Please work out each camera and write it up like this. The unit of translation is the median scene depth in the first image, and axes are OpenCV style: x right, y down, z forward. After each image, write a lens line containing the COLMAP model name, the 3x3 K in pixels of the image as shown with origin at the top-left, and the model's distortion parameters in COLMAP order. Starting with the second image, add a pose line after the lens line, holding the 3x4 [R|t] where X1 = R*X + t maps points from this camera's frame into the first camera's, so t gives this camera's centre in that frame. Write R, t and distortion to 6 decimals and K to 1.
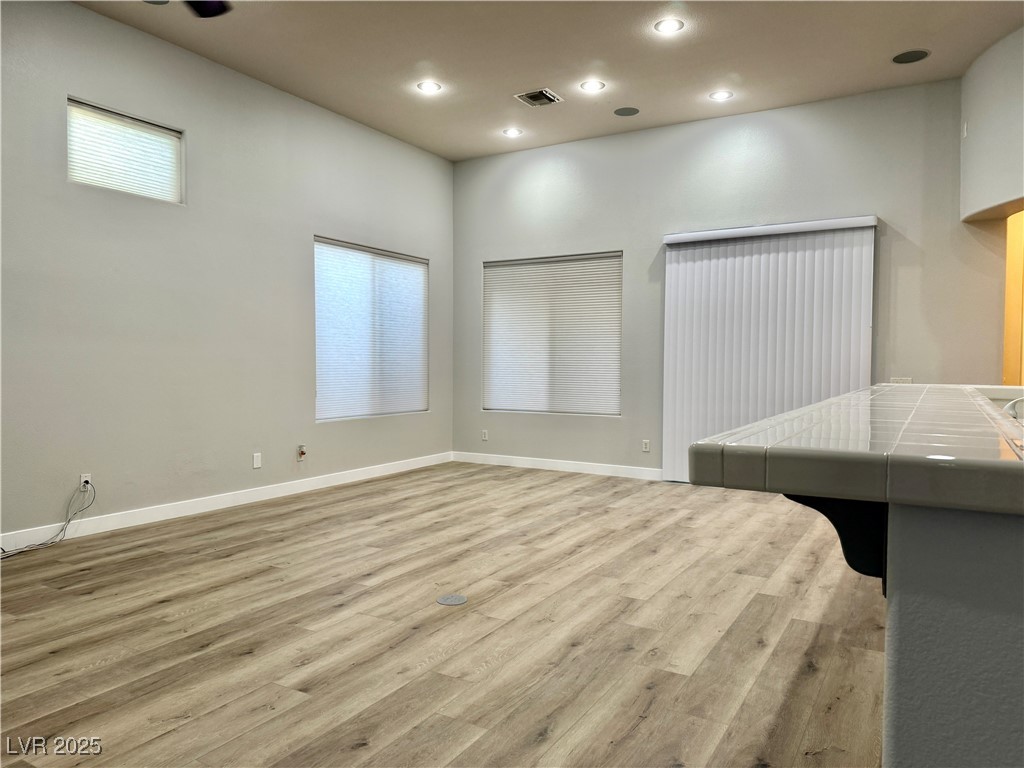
lens RADIAL K [[712.3, 0, 512.0], [0, 712.3, 384.0], [0, 0, 1]] dist [0.065295, -0.077824]
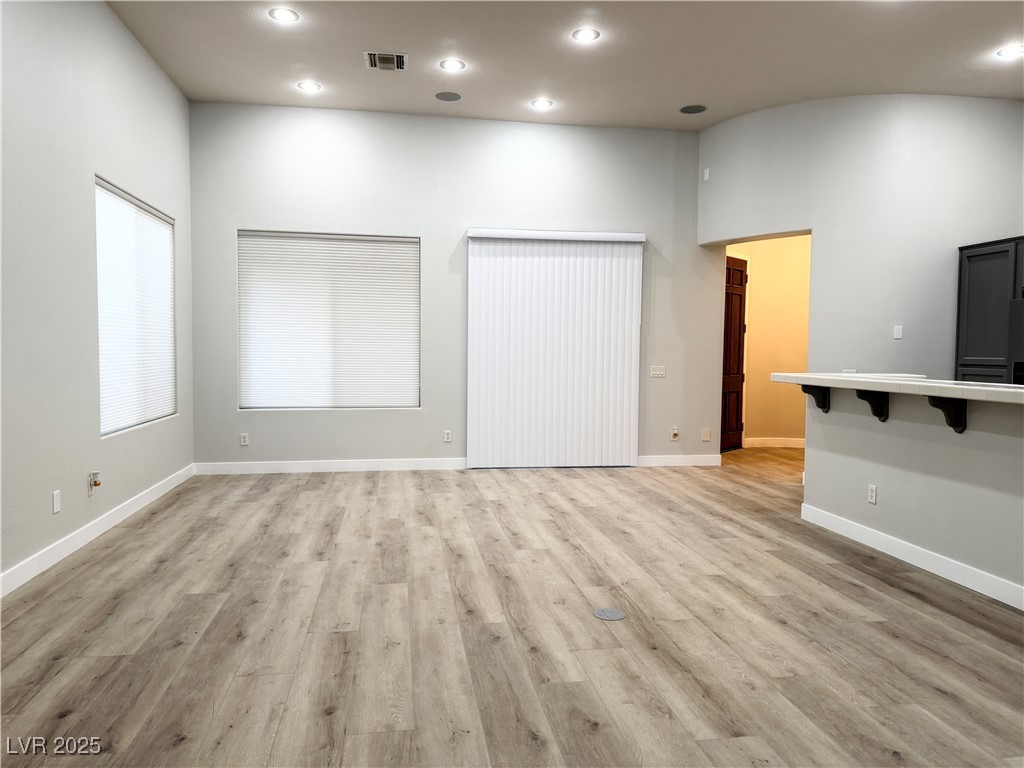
lens RADIAL K [[712.3, 0, 512.0], [0, 712.3, 384.0], [0, 0, 1]] dist [0.065295, -0.077824]
pose [[0.771969, -0.028437, 0.635024, -0.711185], [0.013419, 0.999505, 0.028445, -0.026741], [-0.635518, -0.013438, 0.771969, 0.329284]]
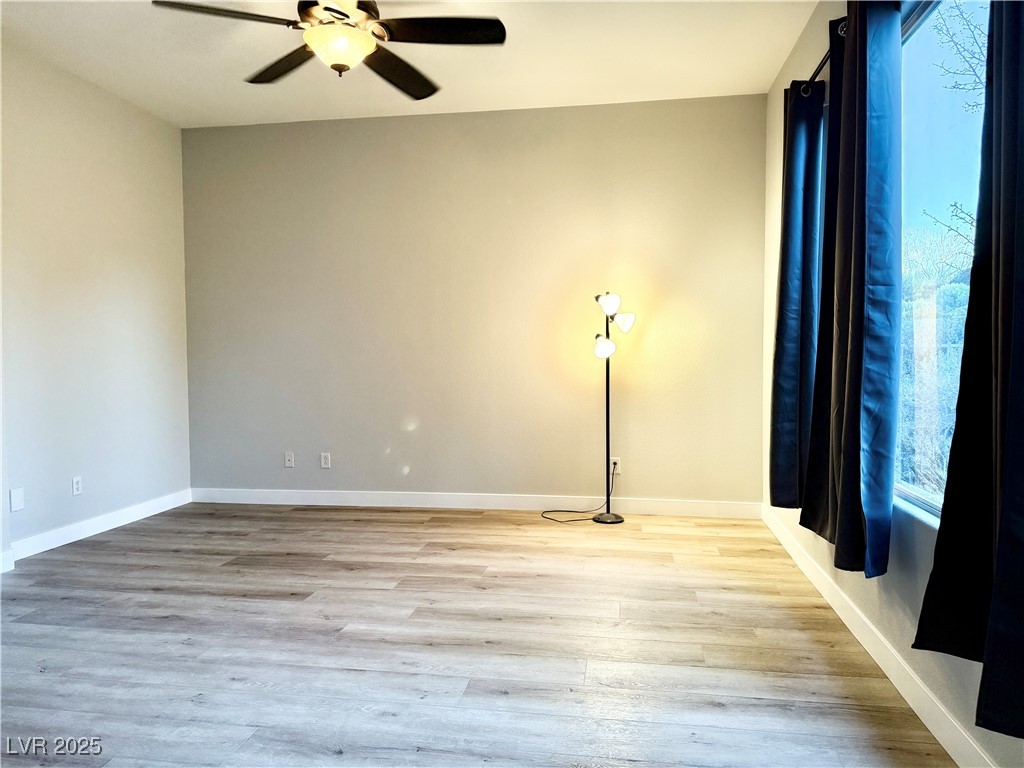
lens RADIAL K [[712.3, 0, 512.0], [0, 712.3, 384.0], [0, 0, 1]] dist [0.065295, -0.077824]
pose [[0.353776, 0.030303, -0.934839, 0.565242], [-0.017865, 0.999512, 0.025639, -0.015426], [0.935160, 0.007630, 0.354144, 1.009507]]
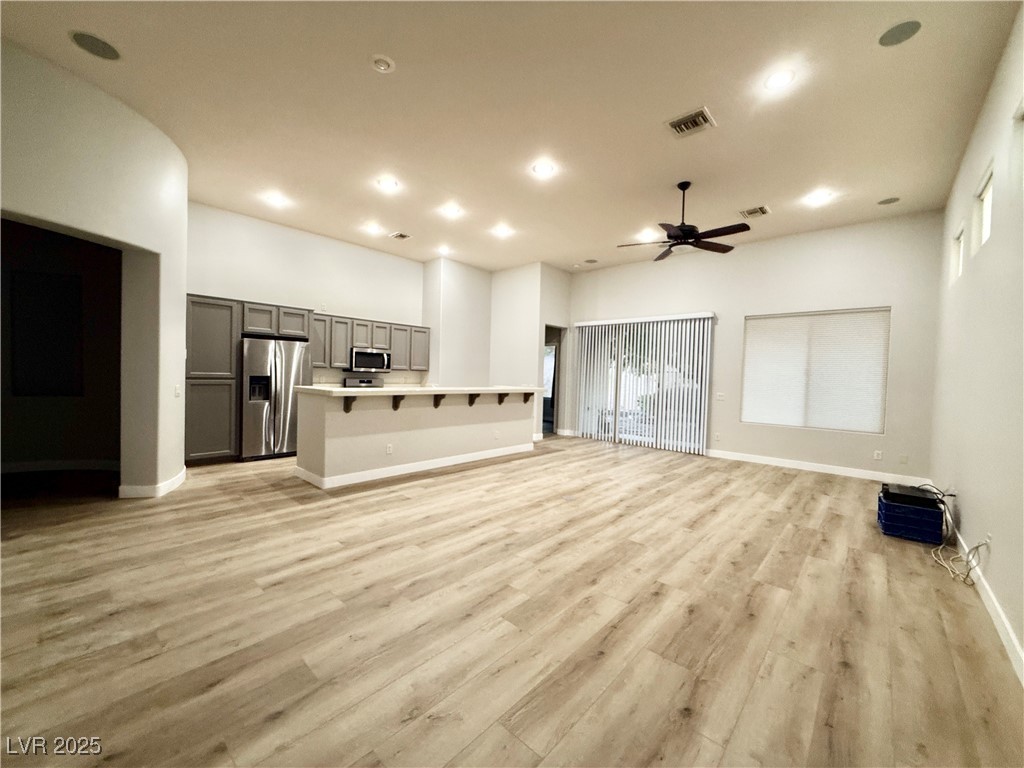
lens RADIAL K [[408.8, 0, 505.9], [0, 408.8, 383.7], [0, 0, 1]] dist [0.002378, 0.000588]
pose [[-0.975897, -0.038079, 0.214882, -0.135599], [-0.026687, 0.998092, 0.055671, -0.092240], [-0.216592, 0.048595, -0.975052, 2.033997]]
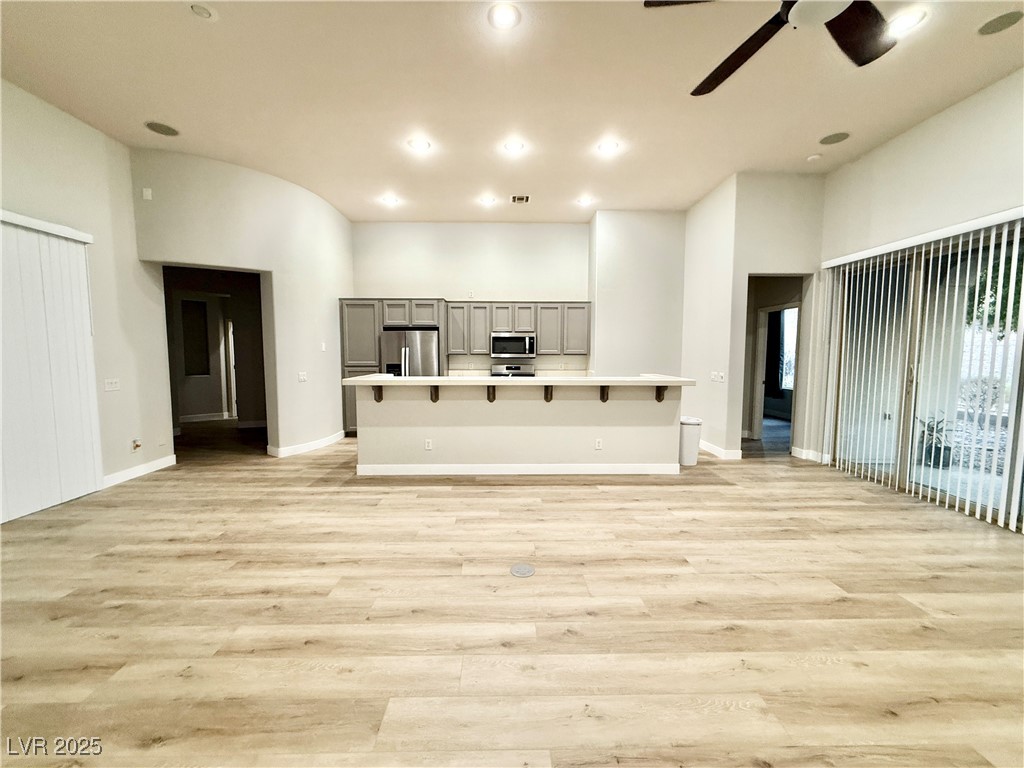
lens RADIAL K [[408.8, 0, 505.9], [0, 408.8, 383.7], [0, 0, 1]] dist [0.002378, 0.000588]
pose [[-0.514171, -0.072064, 0.854655, -0.604045], [0.023608, 0.994897, 0.098092, -0.086441], [-0.857363, 0.070613, -0.509846, 1.257687]]
